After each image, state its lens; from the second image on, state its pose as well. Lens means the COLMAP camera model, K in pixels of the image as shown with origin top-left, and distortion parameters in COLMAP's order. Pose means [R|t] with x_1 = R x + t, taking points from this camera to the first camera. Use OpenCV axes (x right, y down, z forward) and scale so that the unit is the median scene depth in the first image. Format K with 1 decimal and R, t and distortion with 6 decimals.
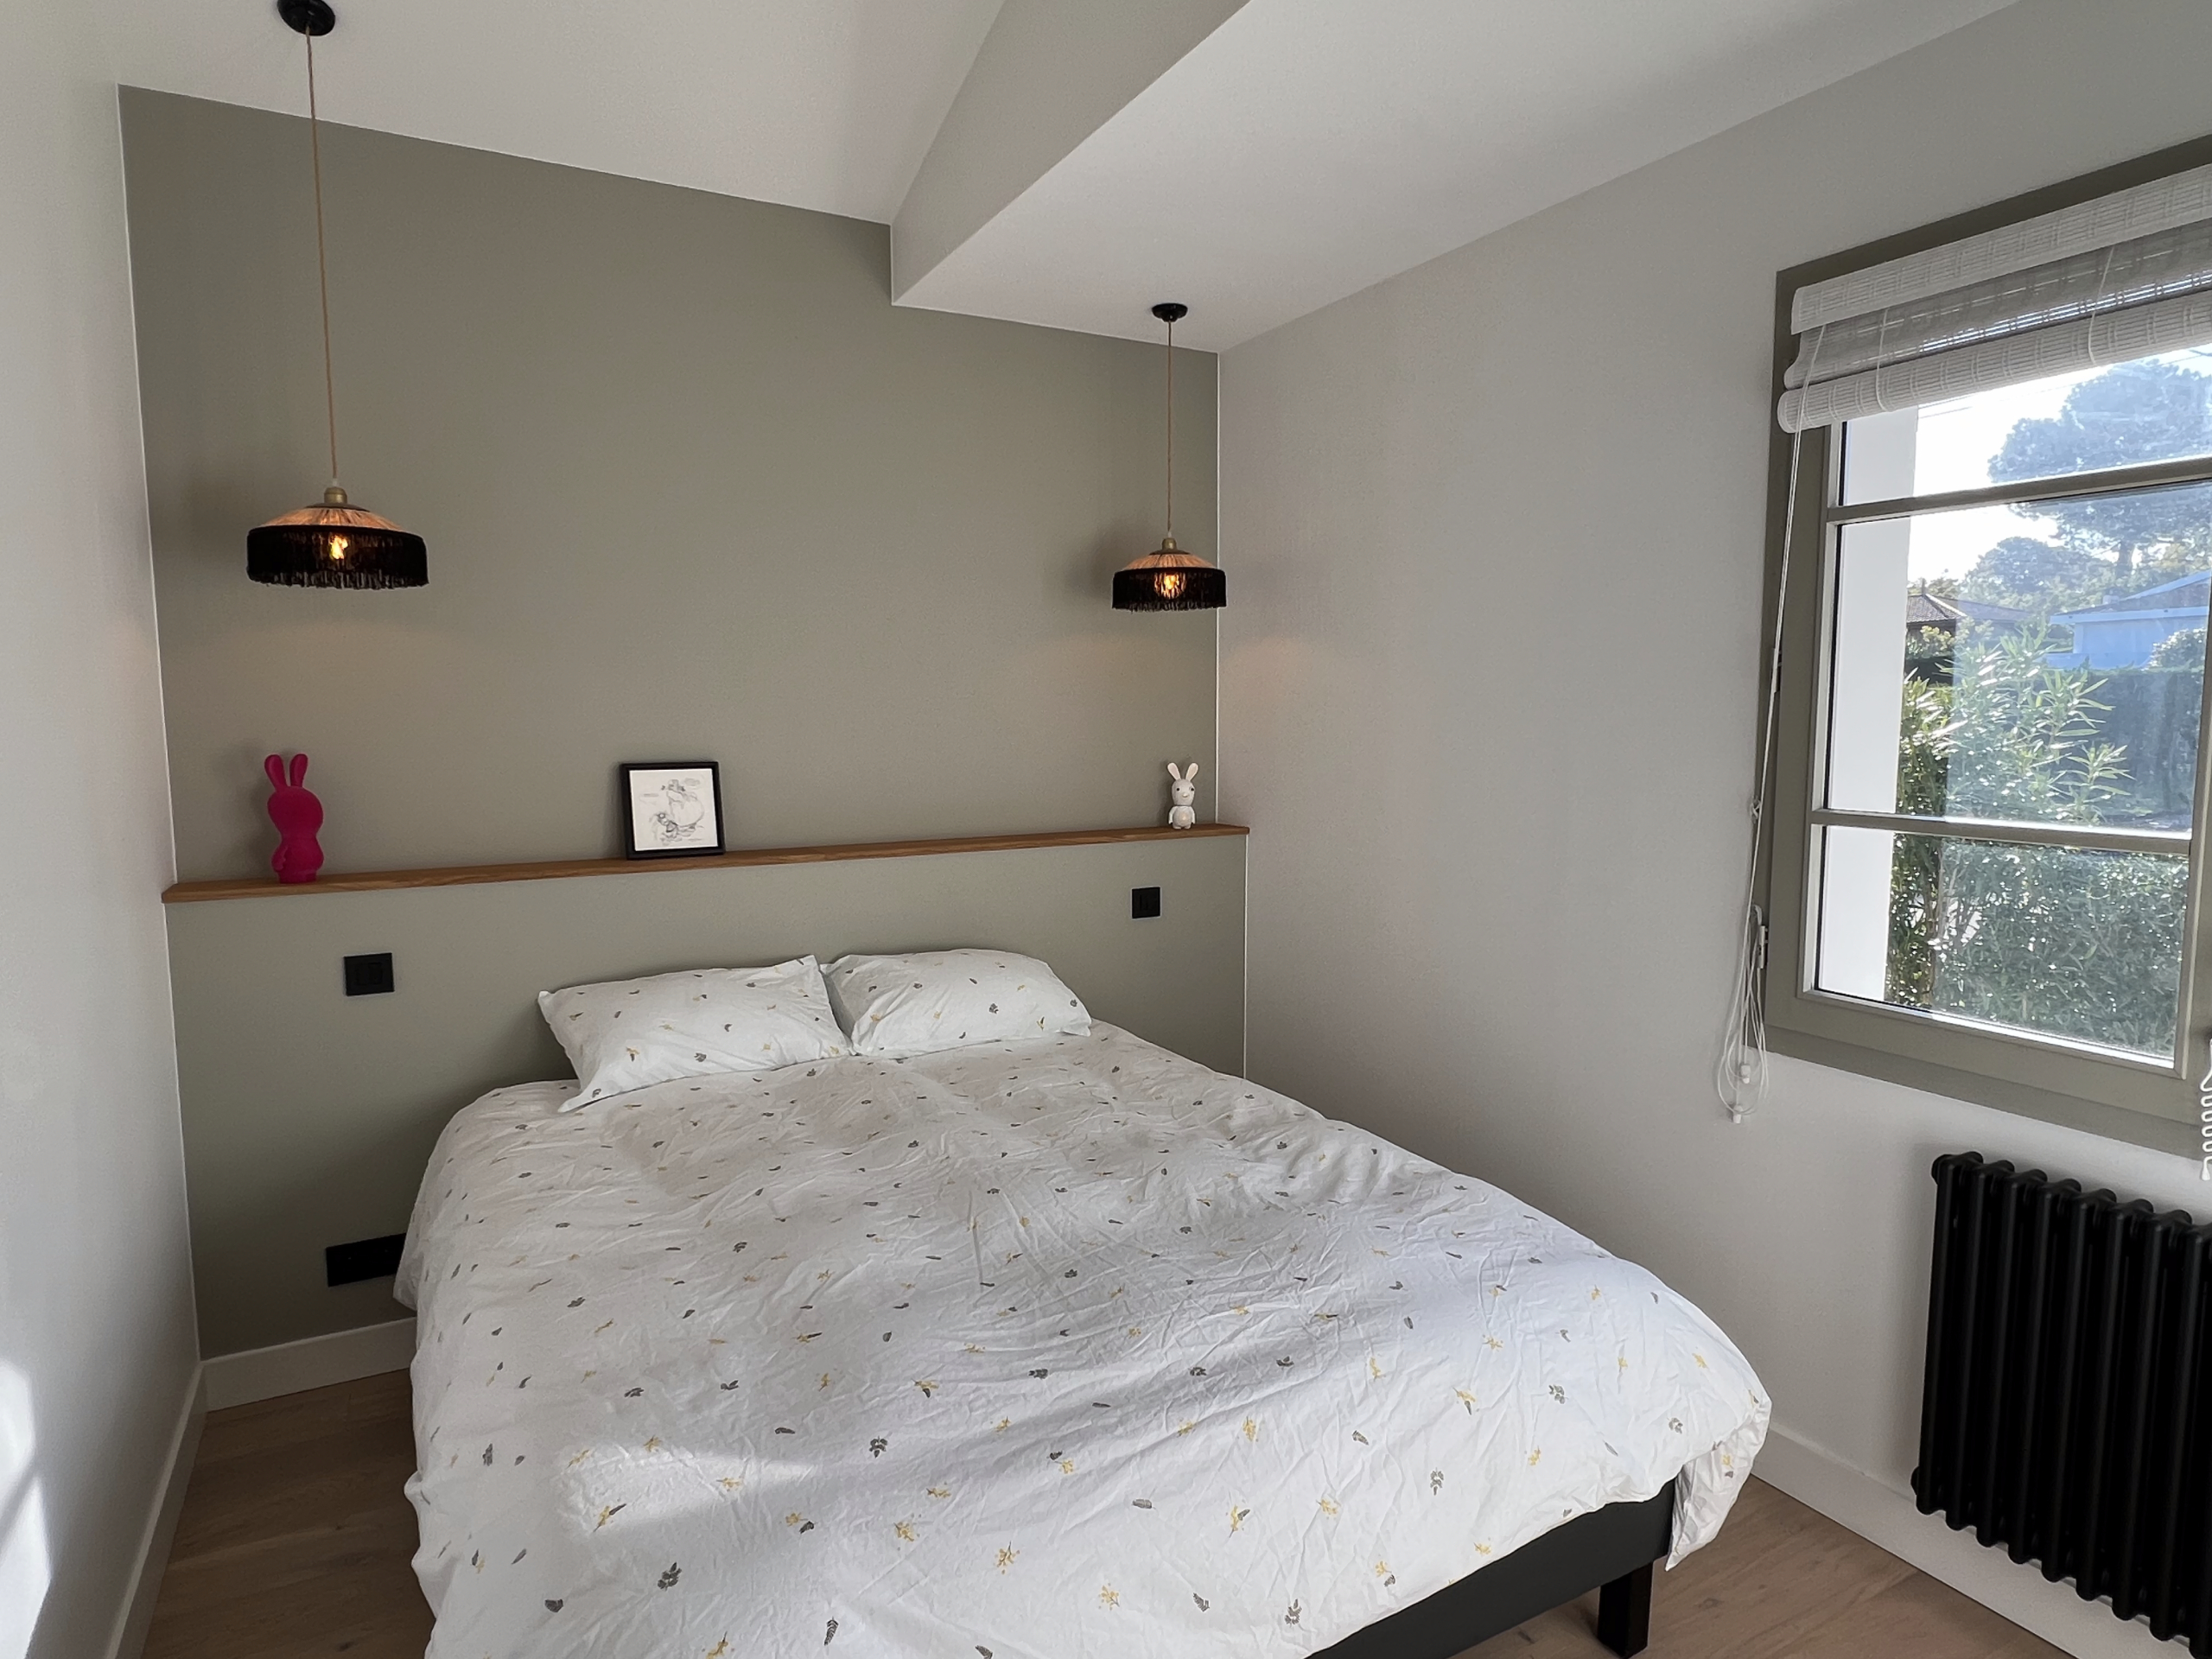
lens RADIAL K [[1284.3, 0, 1104.3], [0, 1284.3, 824.5], [0, 0, 1]] dist [0.001370, -0.002684]
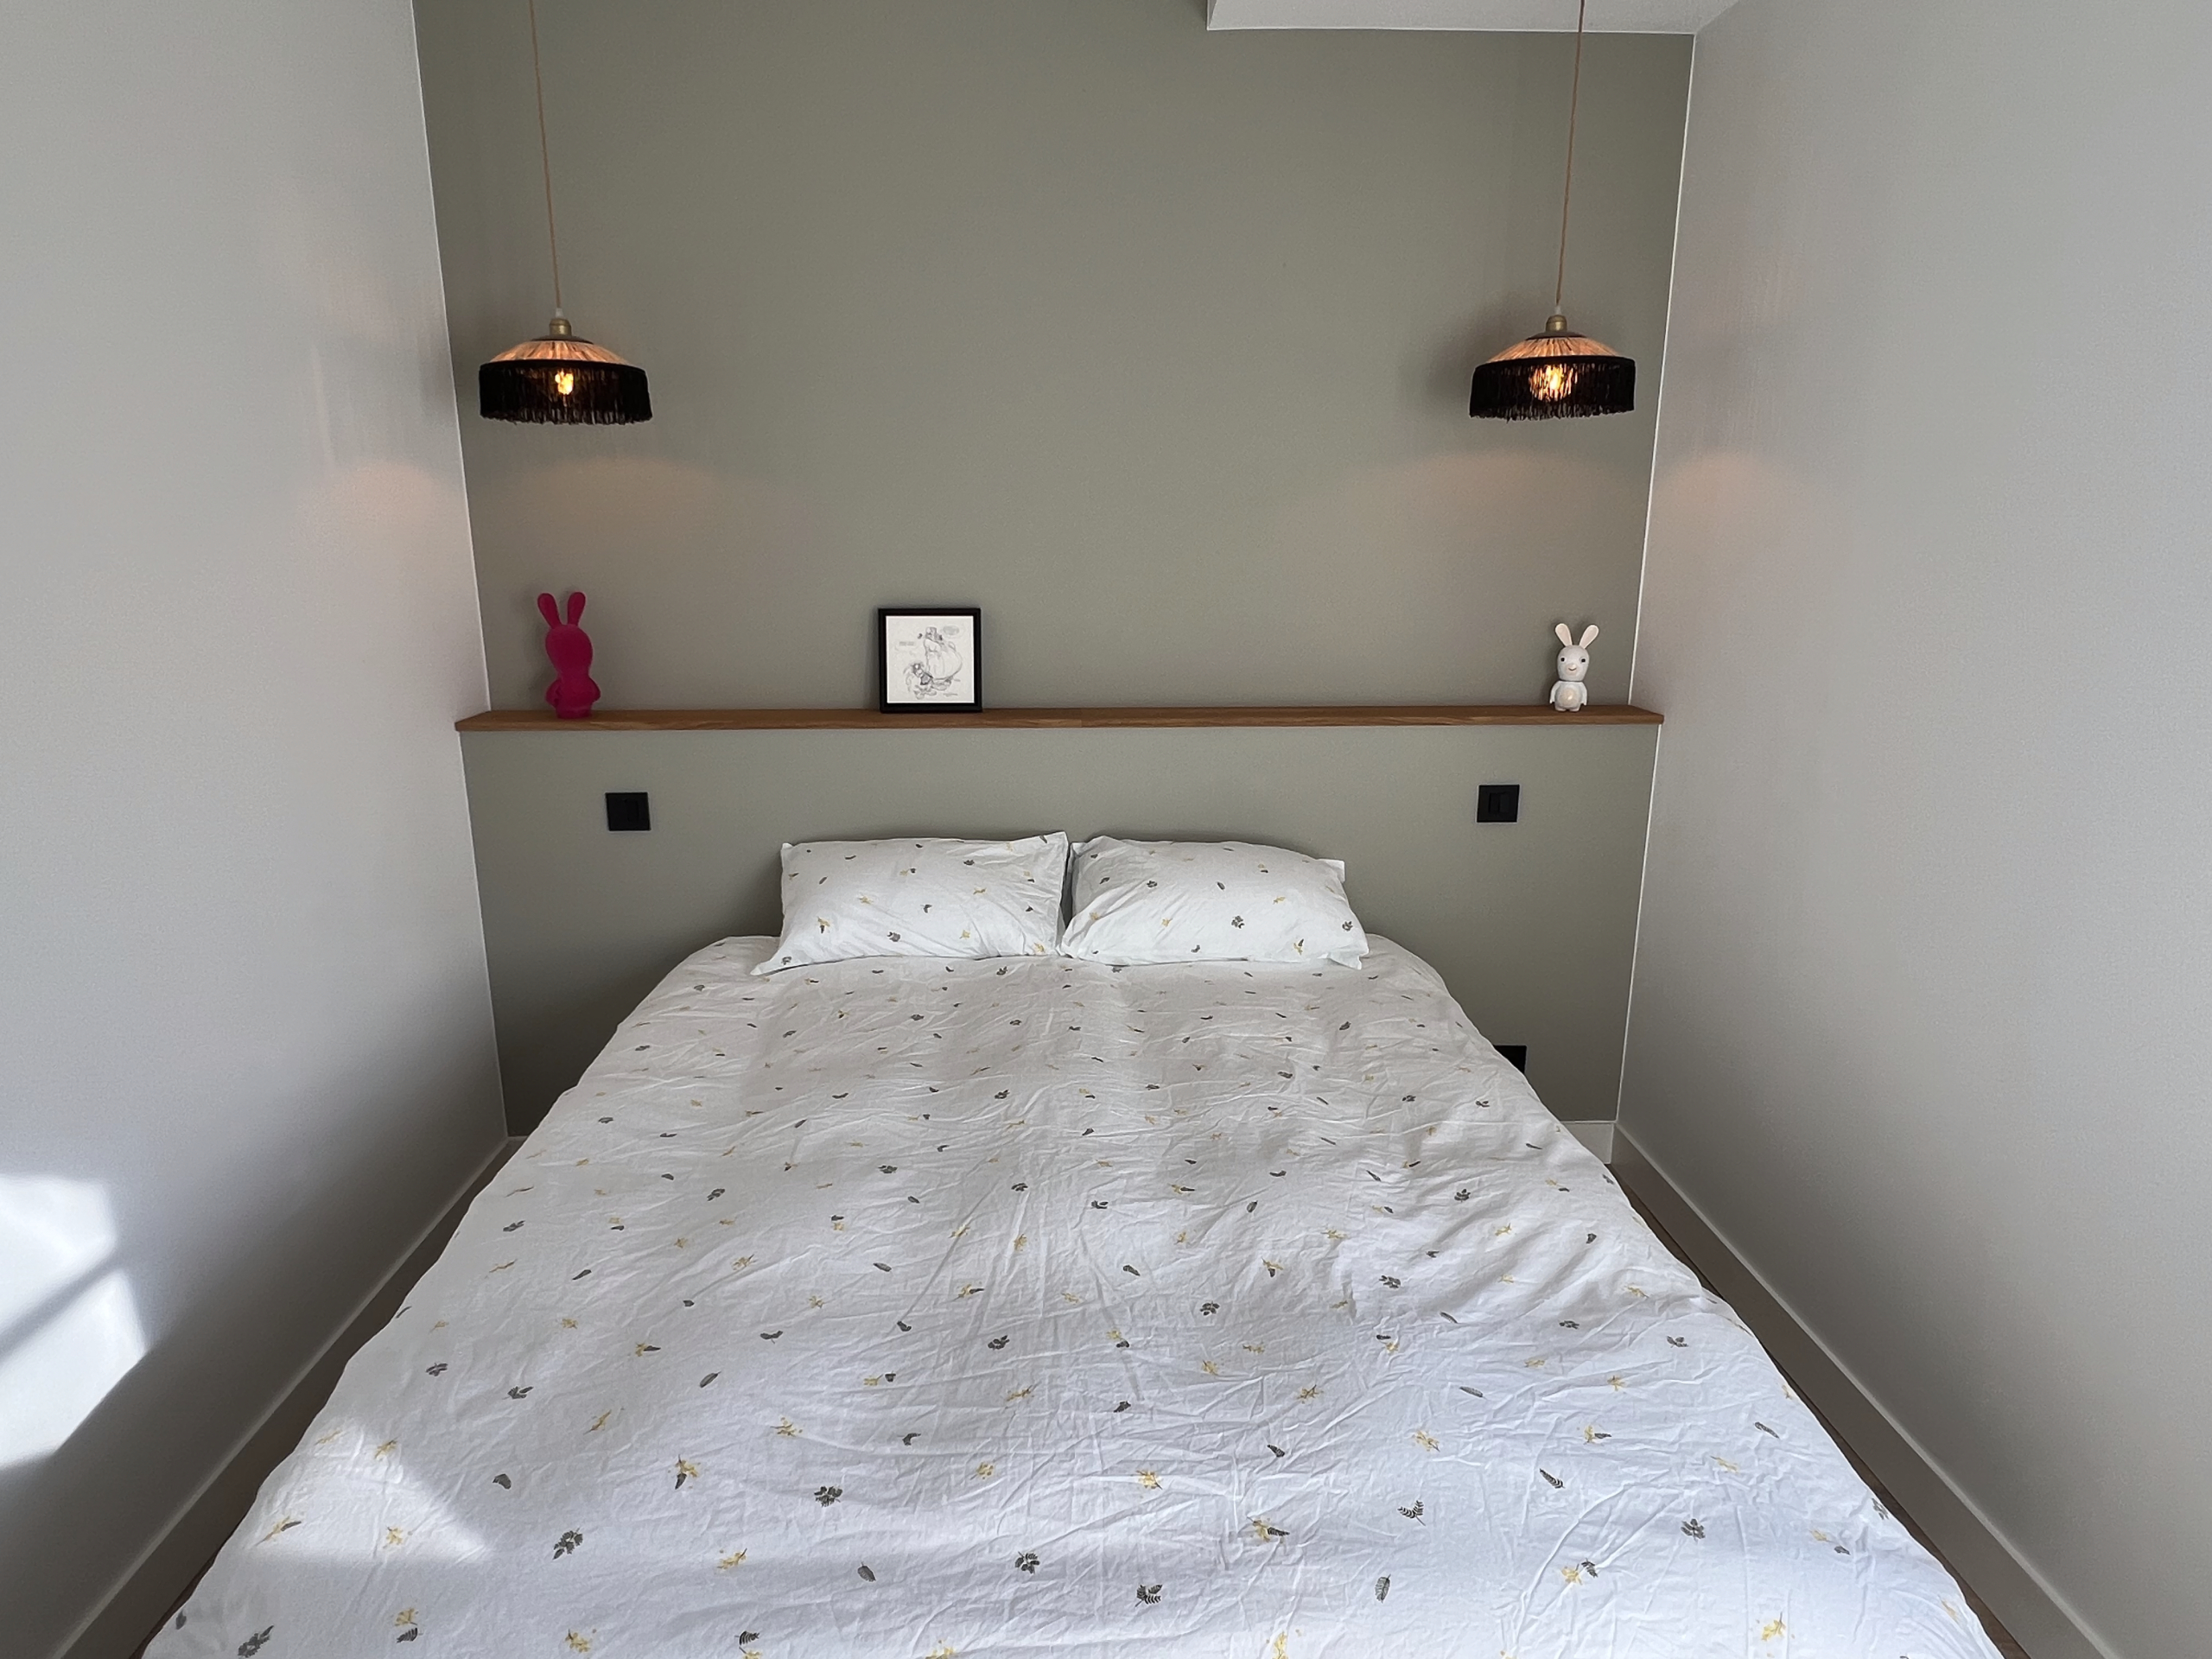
lens RADIAL K [[1284.3, 0, 1093.9], [0, 1284.3, 828.7], [0, 0, 1]] dist [0.001370, -0.002684]
pose [[0.890509, 0.111015, -0.441213, 0.219585], [-0.045254, 0.986577, 0.156898, -0.049128], [0.452709, -0.119752, 0.883580, 0.261747]]
